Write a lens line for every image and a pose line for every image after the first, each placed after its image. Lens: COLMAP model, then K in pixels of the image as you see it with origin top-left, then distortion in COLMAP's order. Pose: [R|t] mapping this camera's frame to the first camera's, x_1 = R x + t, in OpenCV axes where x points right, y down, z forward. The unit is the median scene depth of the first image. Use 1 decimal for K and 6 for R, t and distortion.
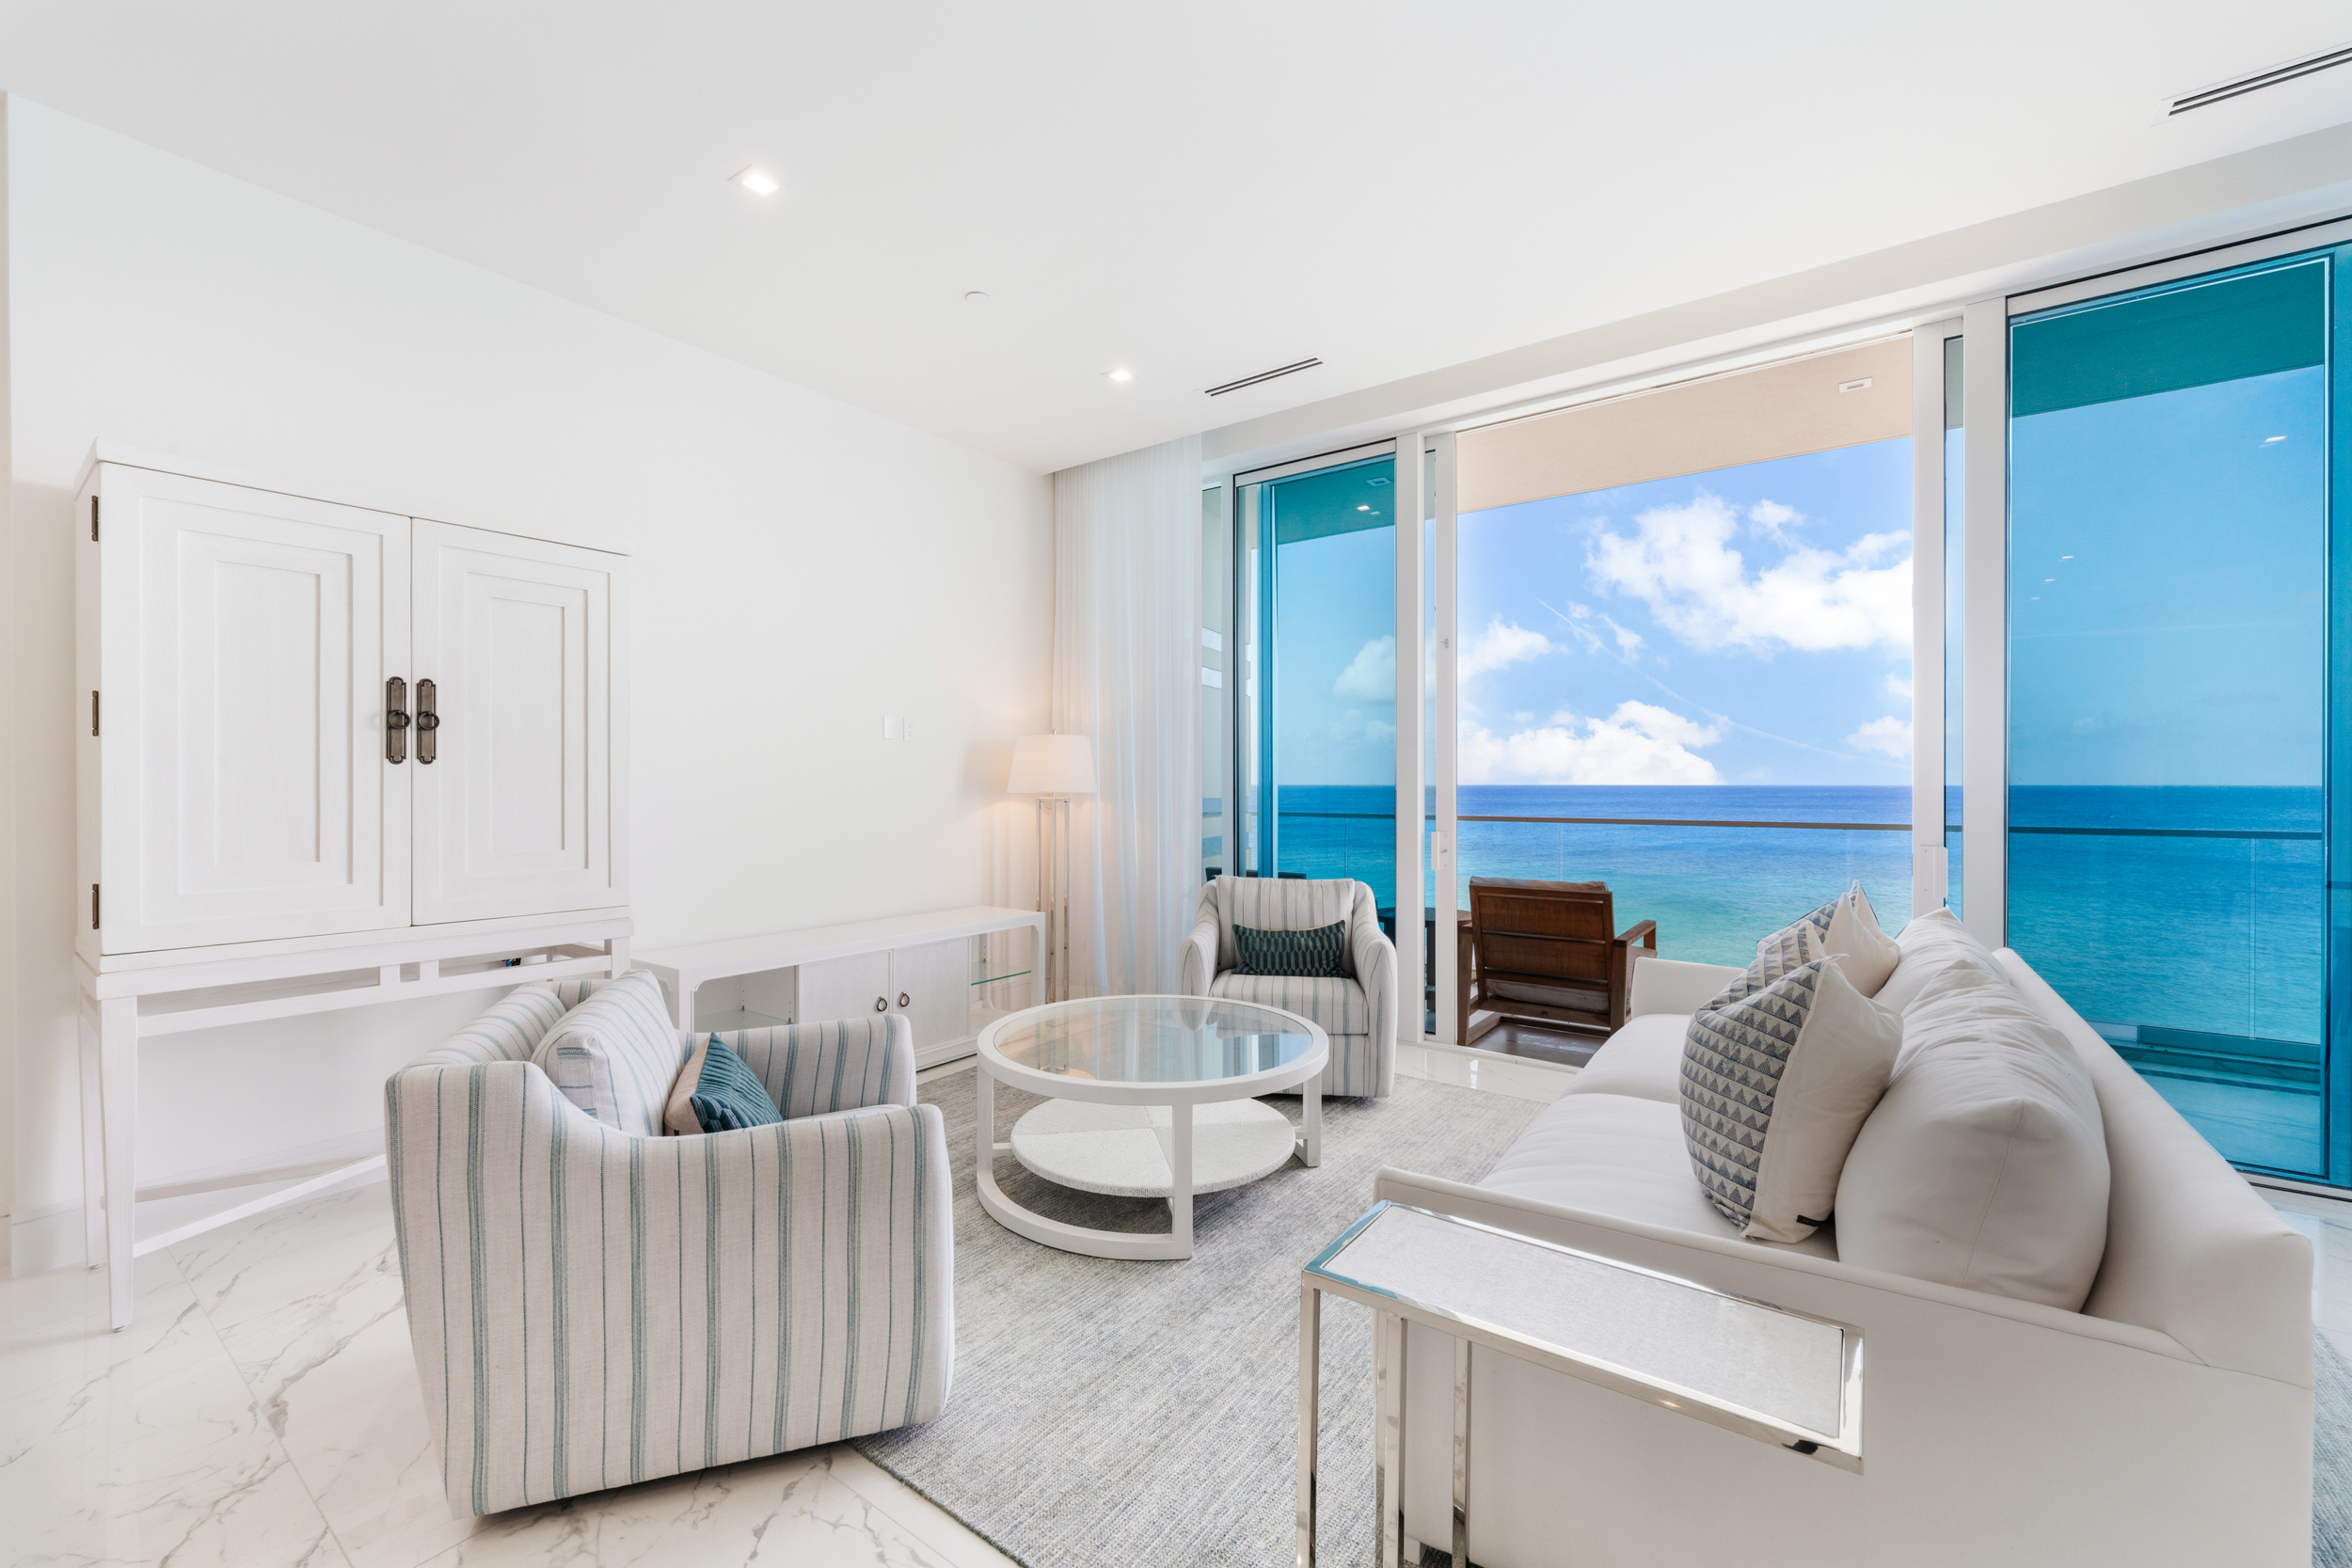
lens RADIAL K [[967.0, 0, 1174.6], [0, 967.0, 787.3], [0, 0, 1]] dist [-0.001257, -0.000046]
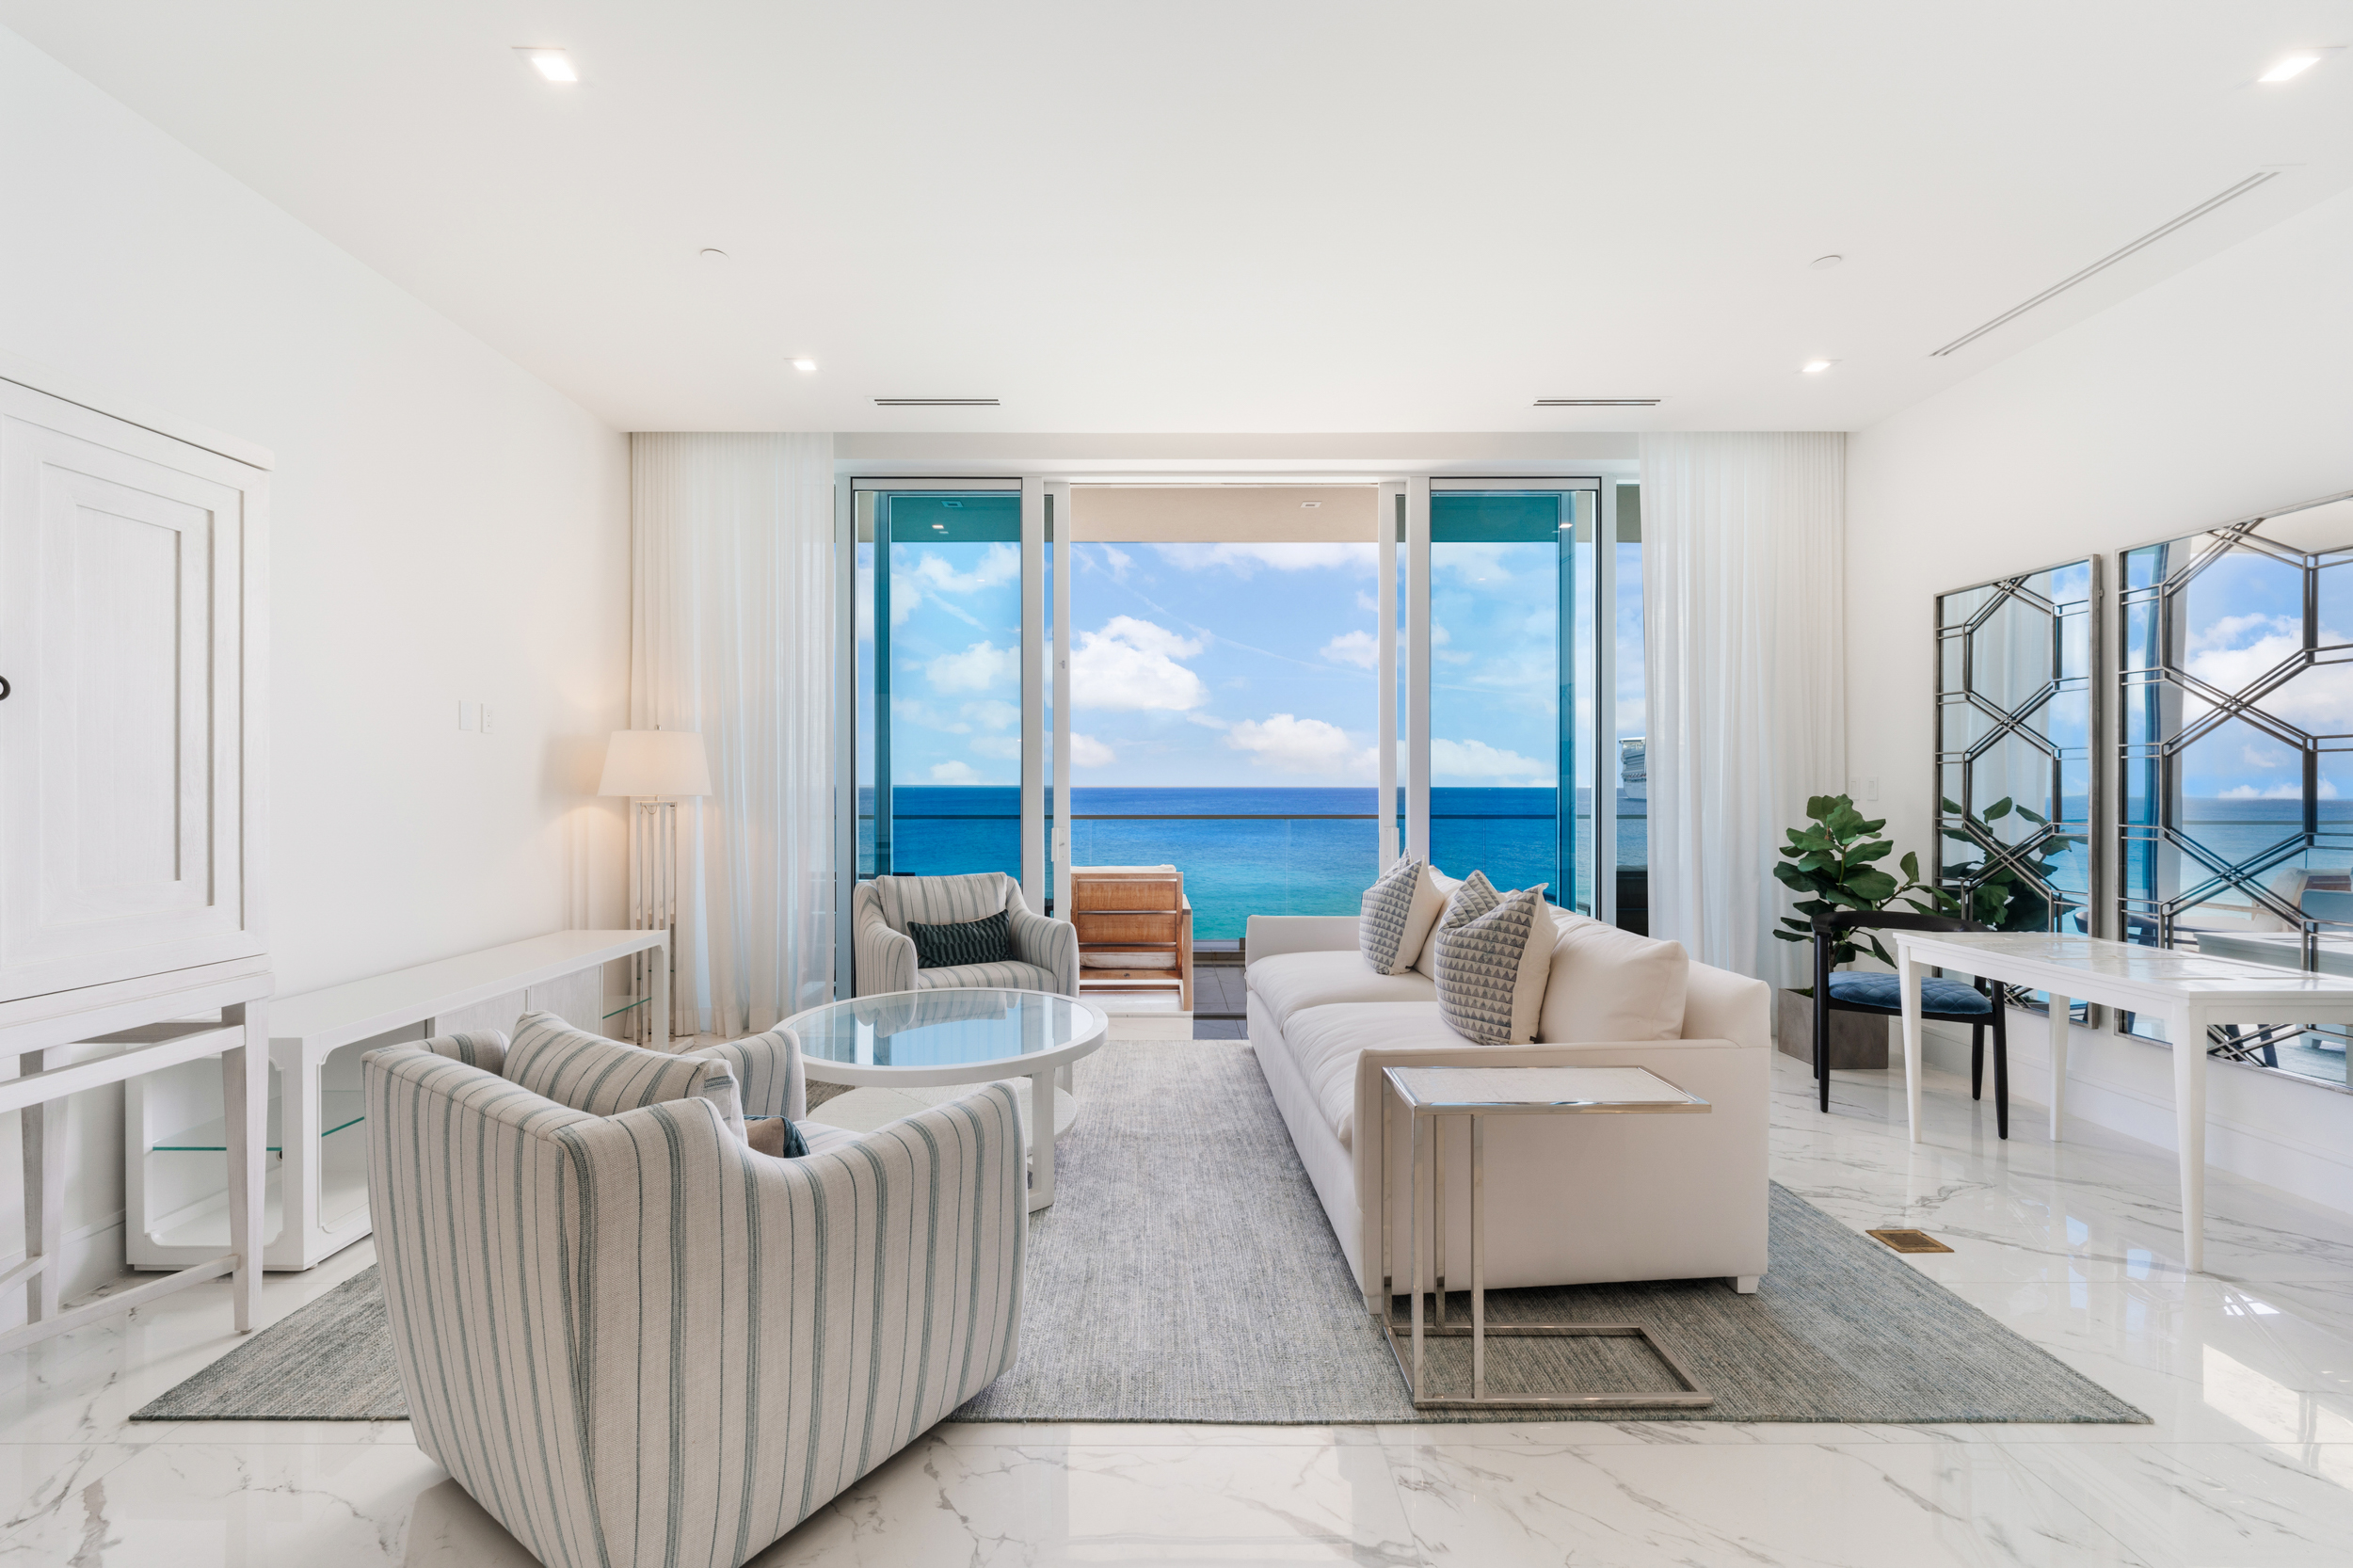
lens RADIAL K [[967.5, 0, 1159.7], [0, 967.5, 786.6], [0, 0, 1]] dist [-0.001257, -0.000046]
pose [[0.792799, 0.000098, 0.609484, -0.429752], [0.002165, 0.999993, -0.002977, 0.000901], [-0.609480, 0.003680, 0.792793, 0.016229]]
